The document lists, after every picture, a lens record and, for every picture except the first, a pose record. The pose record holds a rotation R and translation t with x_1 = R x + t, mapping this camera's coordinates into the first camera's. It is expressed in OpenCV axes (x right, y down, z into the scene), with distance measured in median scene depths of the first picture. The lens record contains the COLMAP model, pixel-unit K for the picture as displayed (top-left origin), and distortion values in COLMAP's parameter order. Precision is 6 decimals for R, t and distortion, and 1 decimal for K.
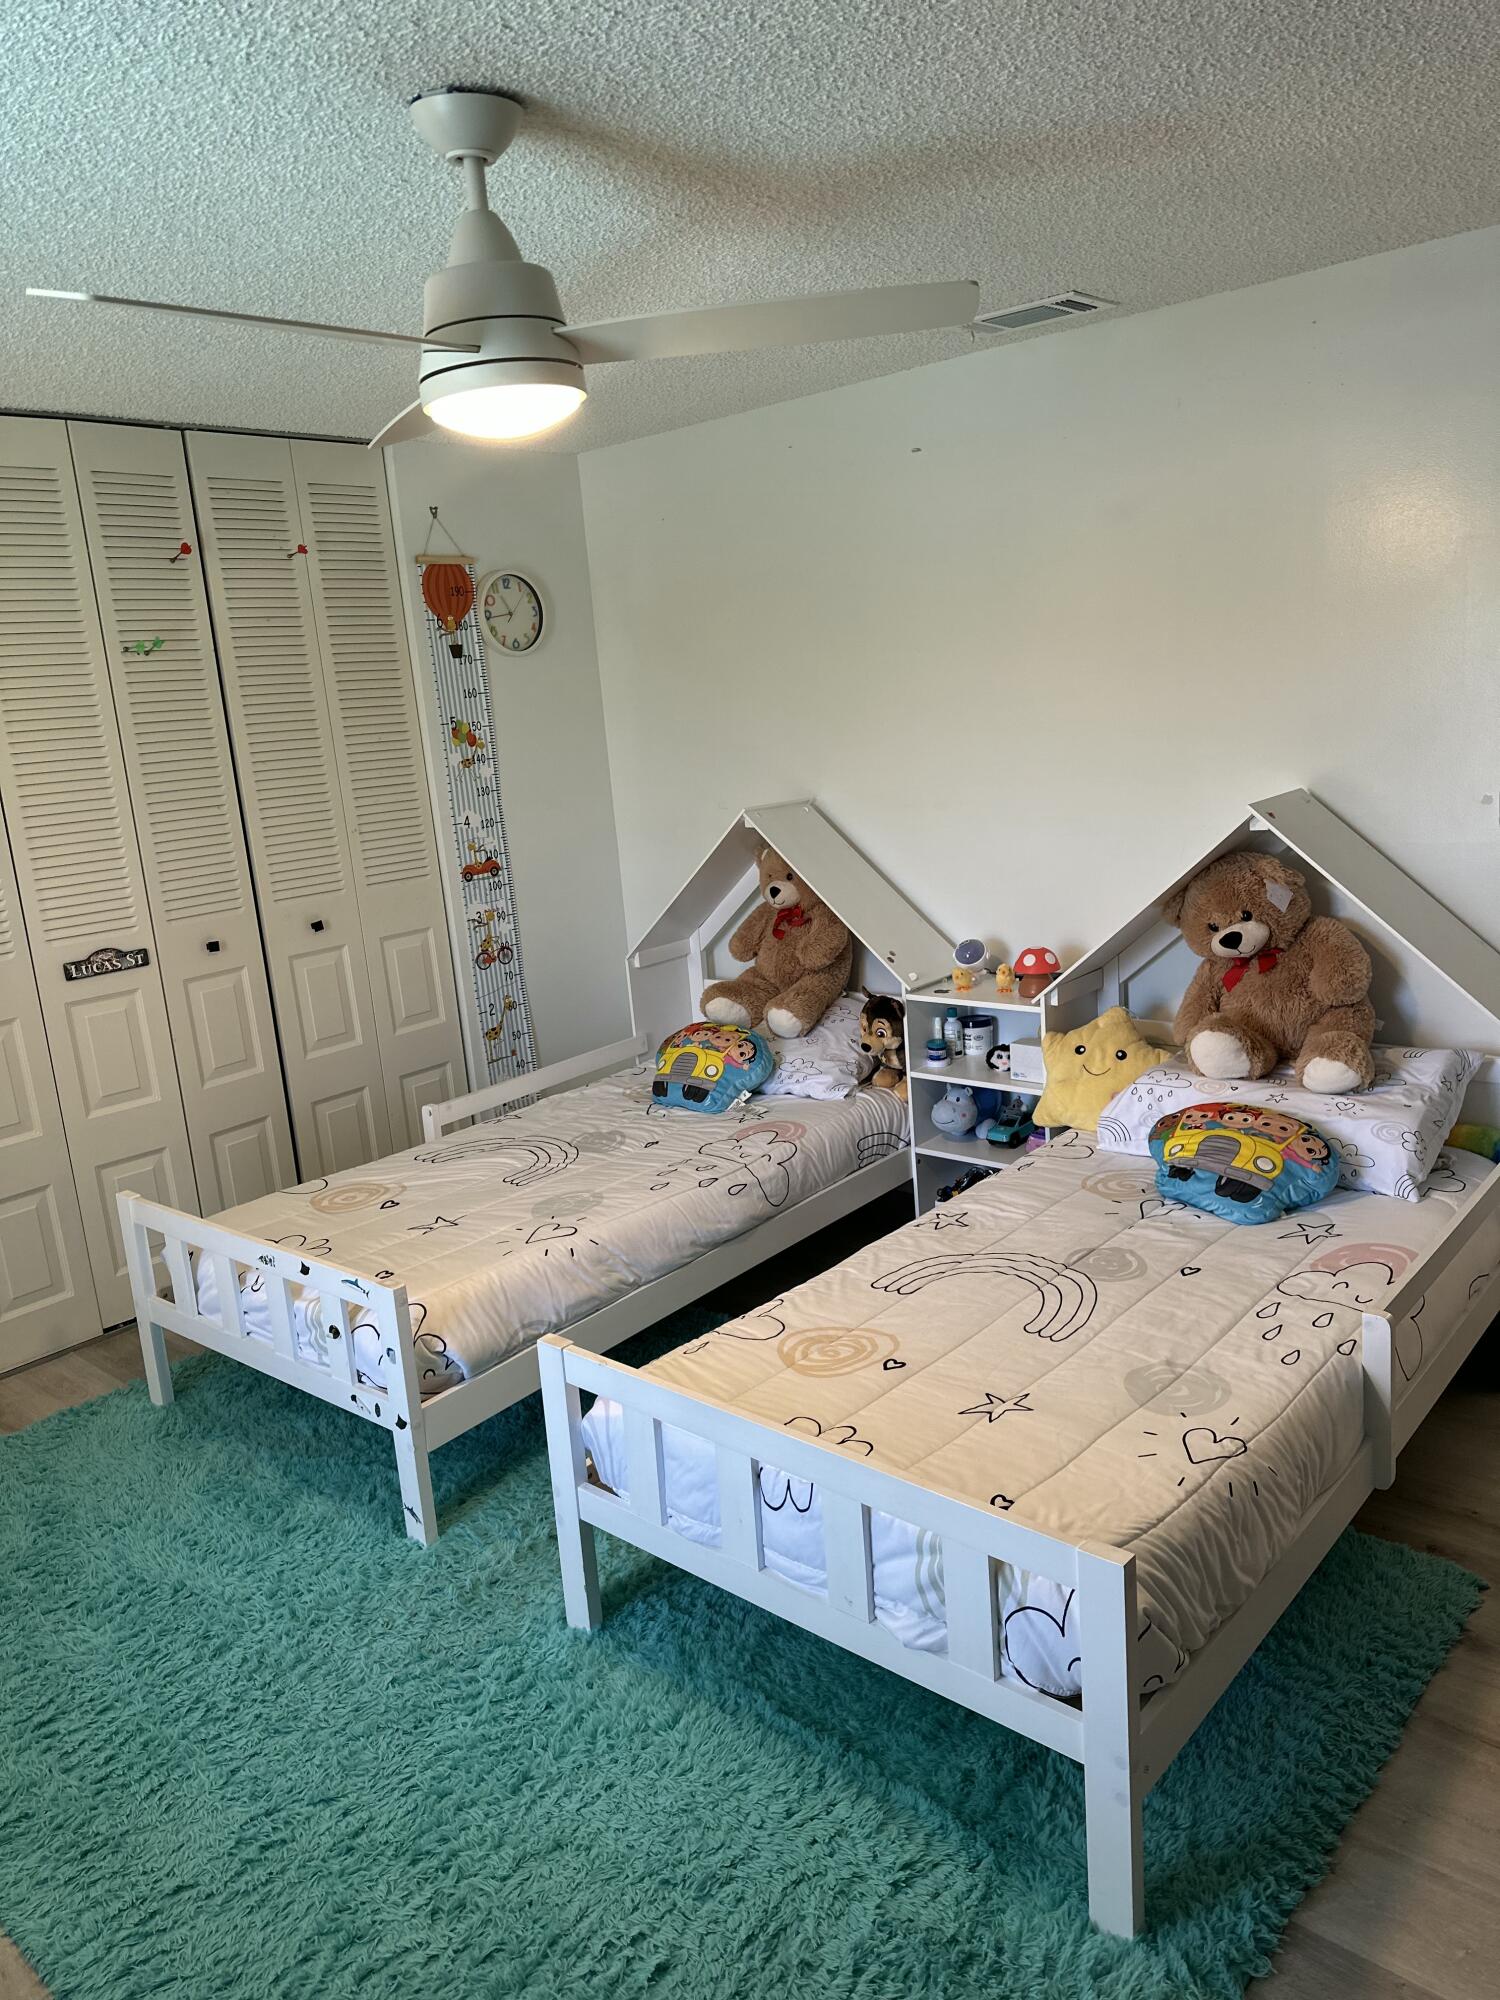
lens RADIAL K [[1393.5, 0, 746.3], [0, 1393.5, 1010.1], [0, 0, 1]] dist [0.082093, -0.100287]
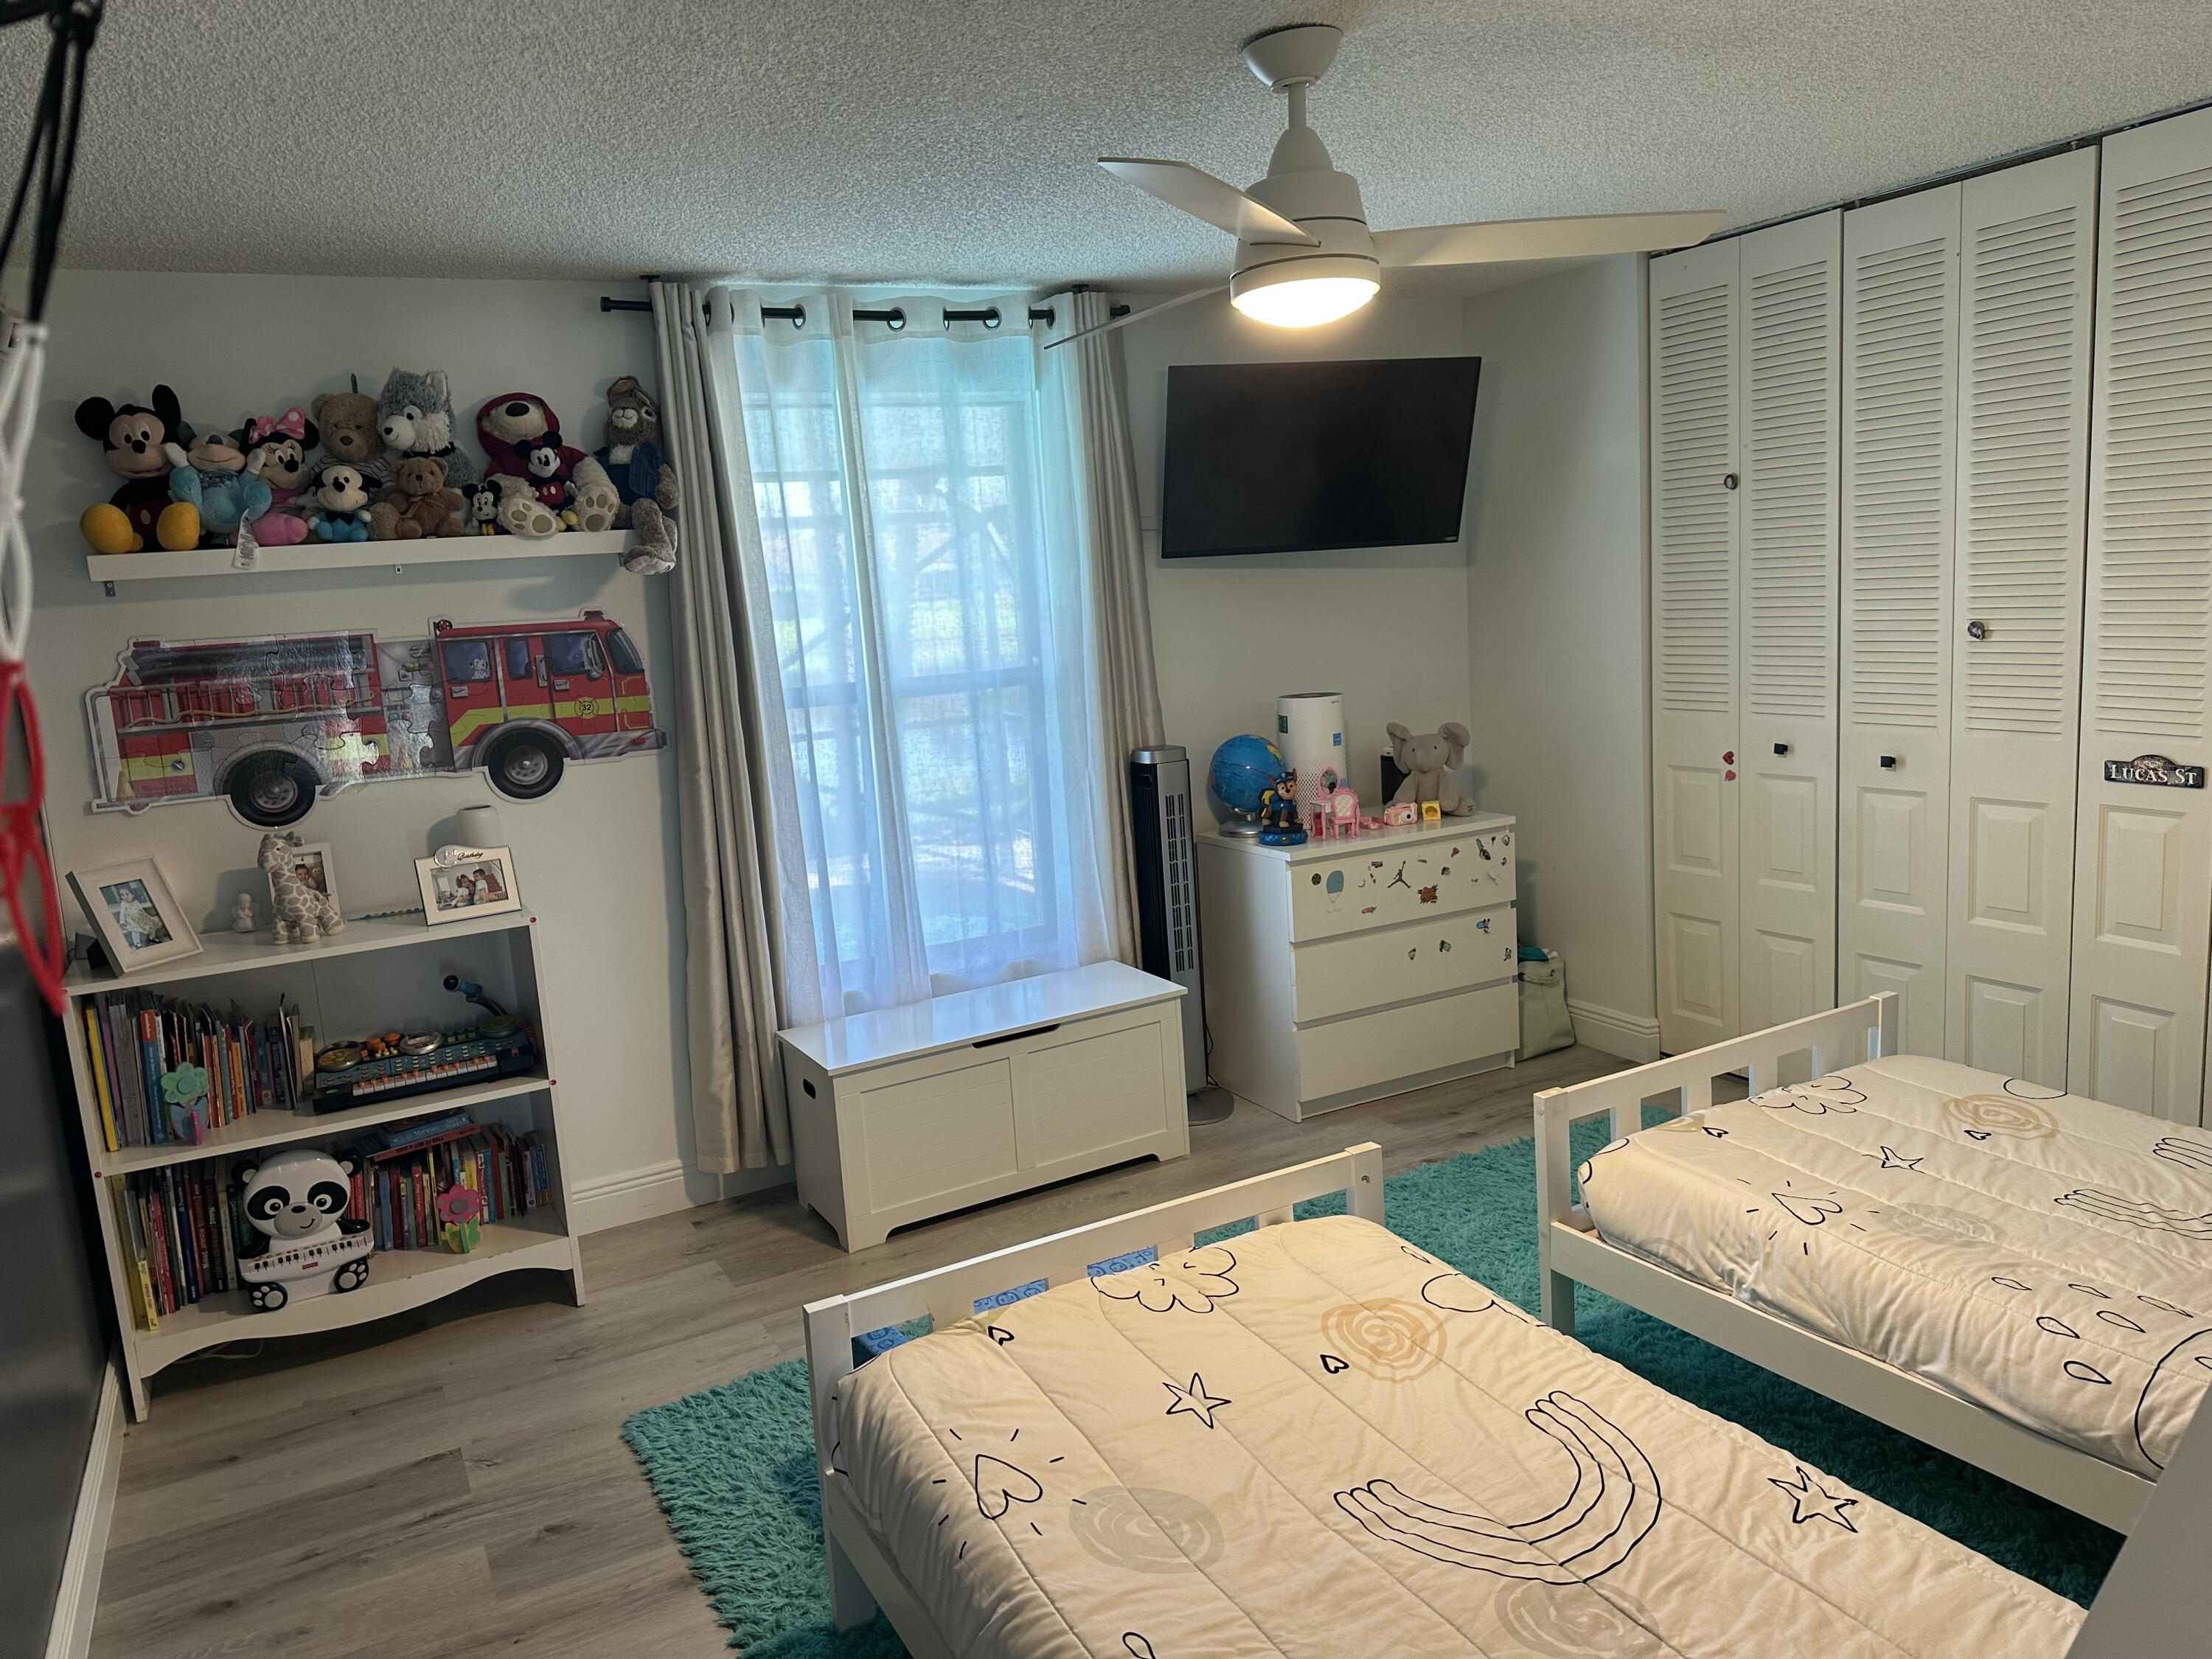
lens RADIAL K [[1541.2, 0, 1053.3], [0, 1541.2, 819.7], [0, 0, 1]] dist [0.082093, -0.100287]
pose [[-0.371806, 0.240604, -0.896588, 0.729750], [-0.100099, 0.949805, 0.296396, -0.254438], [0.922898, 0.199950, -0.329059, 0.847099]]
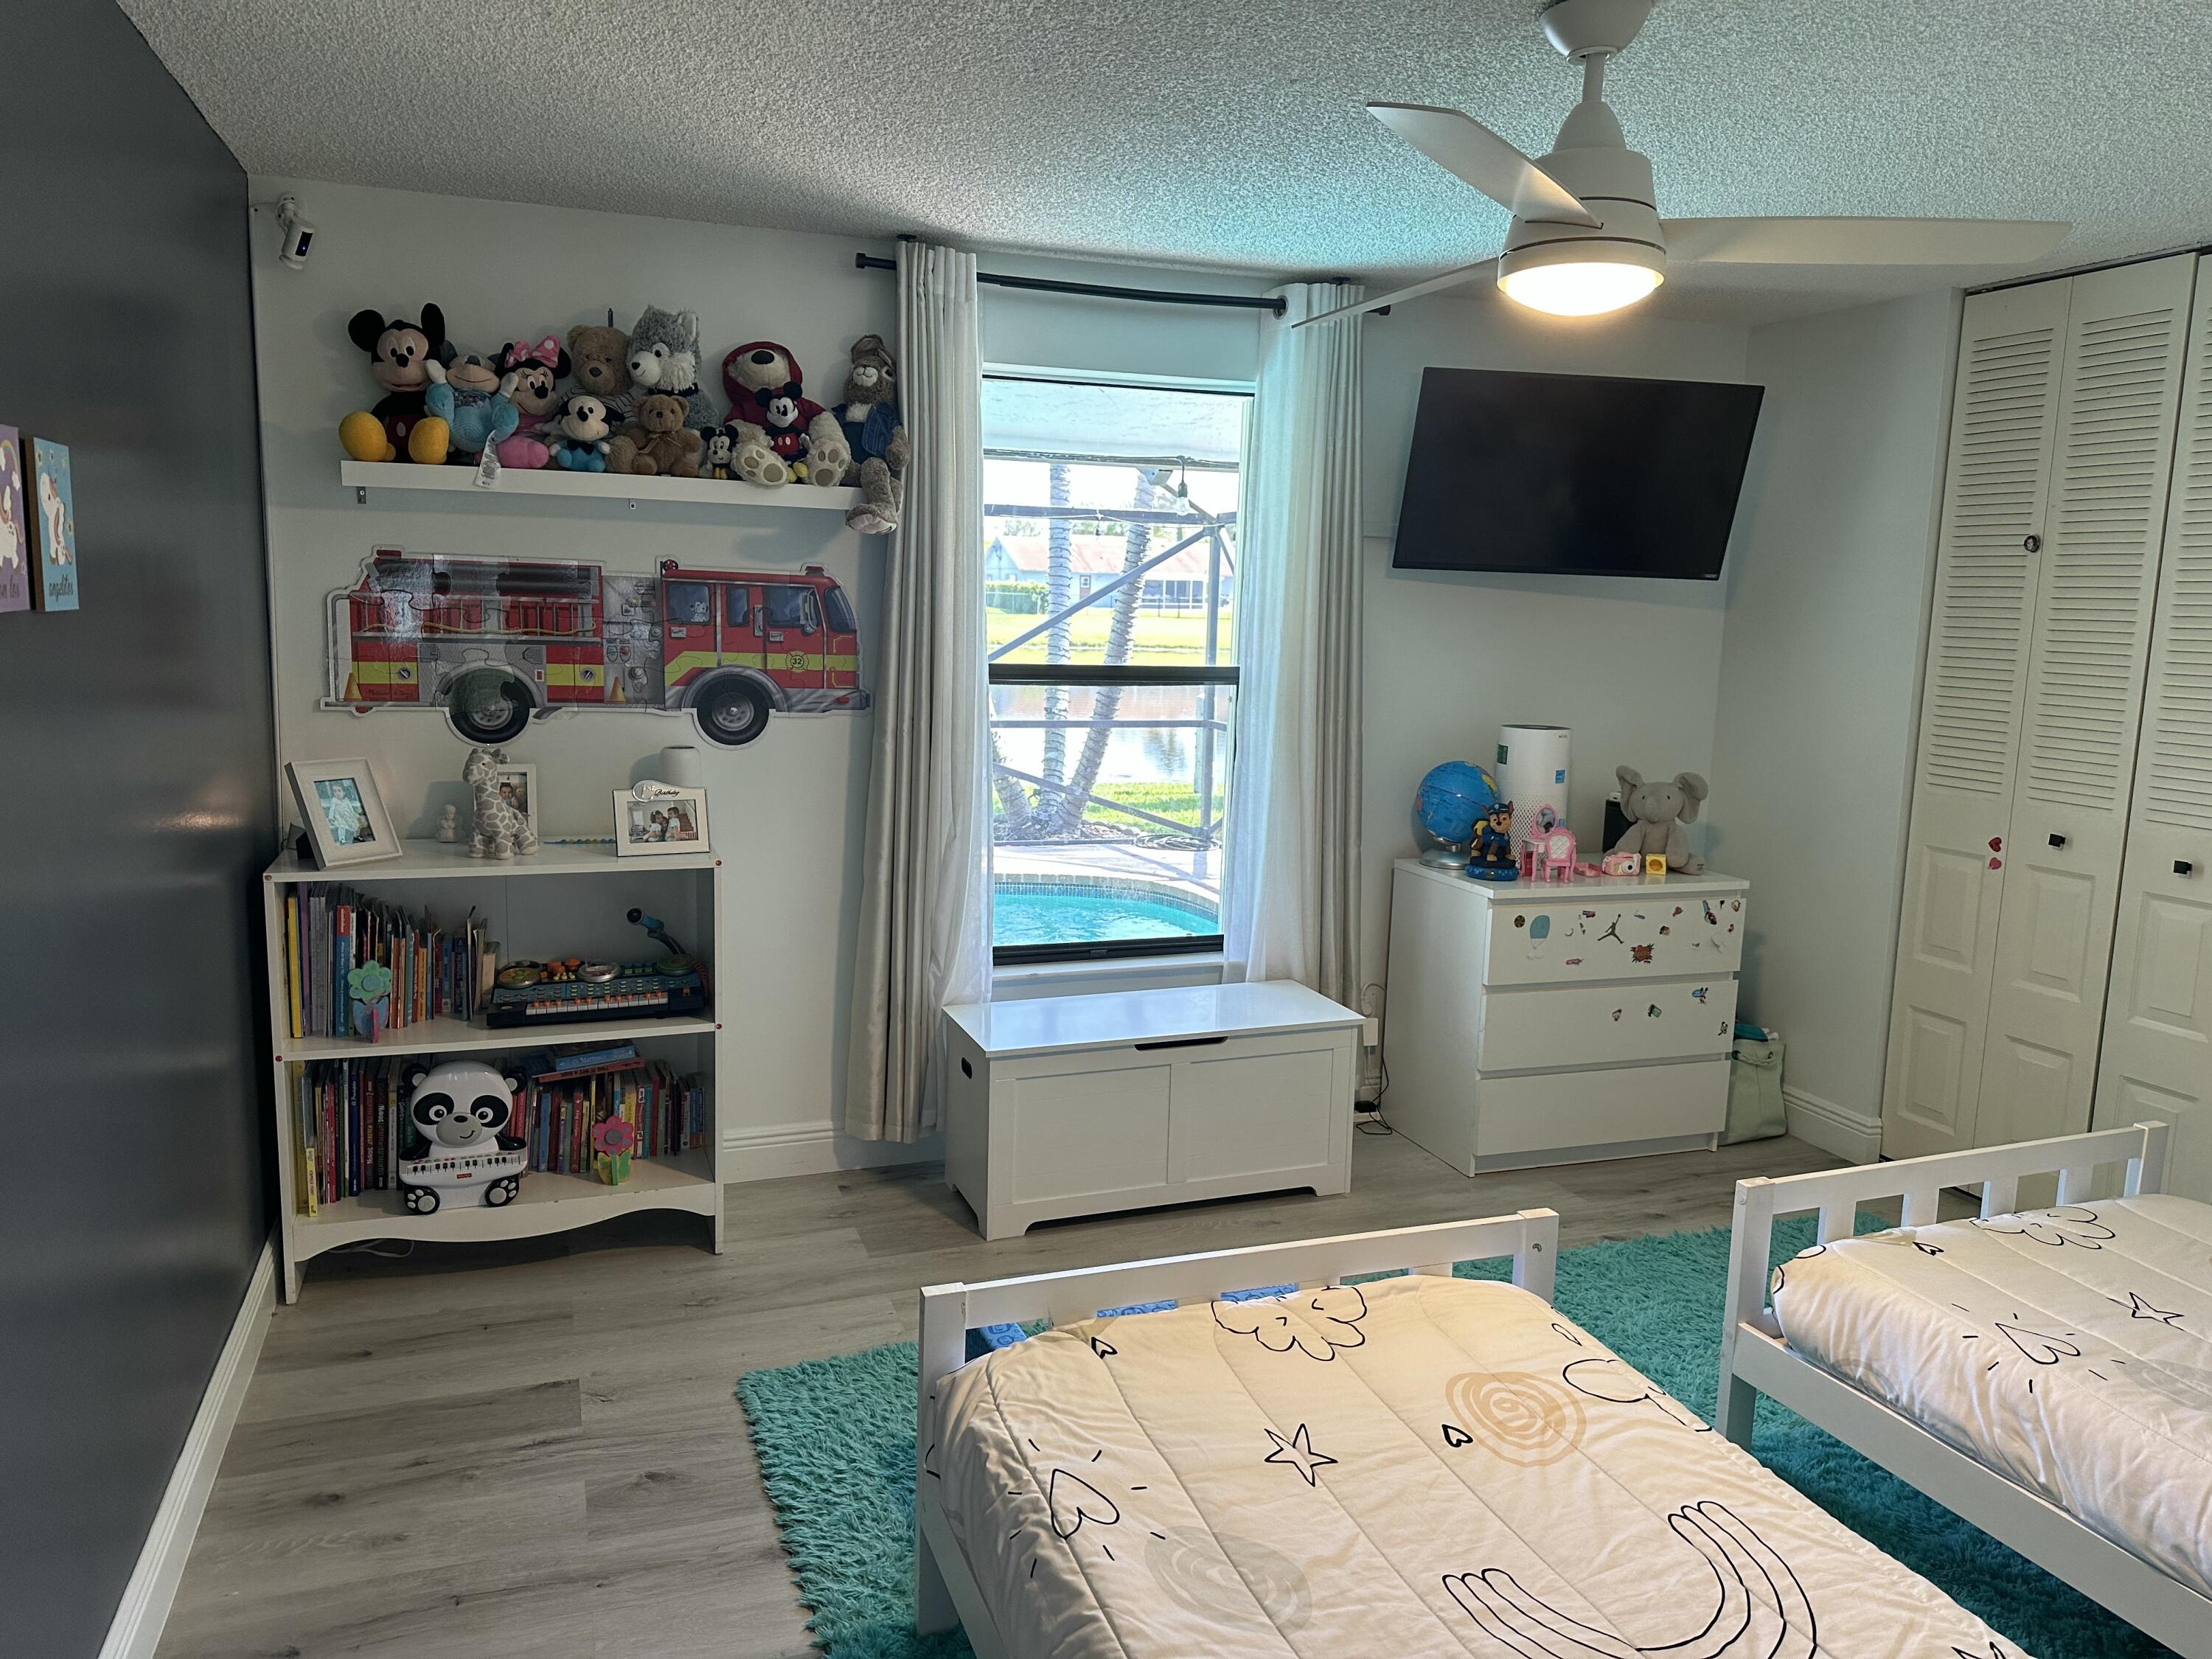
lens RADIAL K [[1541.2, 0, 1084.3], [0, 1541.2, 812.0], [0, 0, 1]] dist [0.082093, -0.100287]
pose [[-0.495481, 0.180904, -0.849572, 0.677624], [-0.176410, 0.936731, 0.302348, -0.227490], [0.850517, 0.299680, -0.432219, 0.843828]]
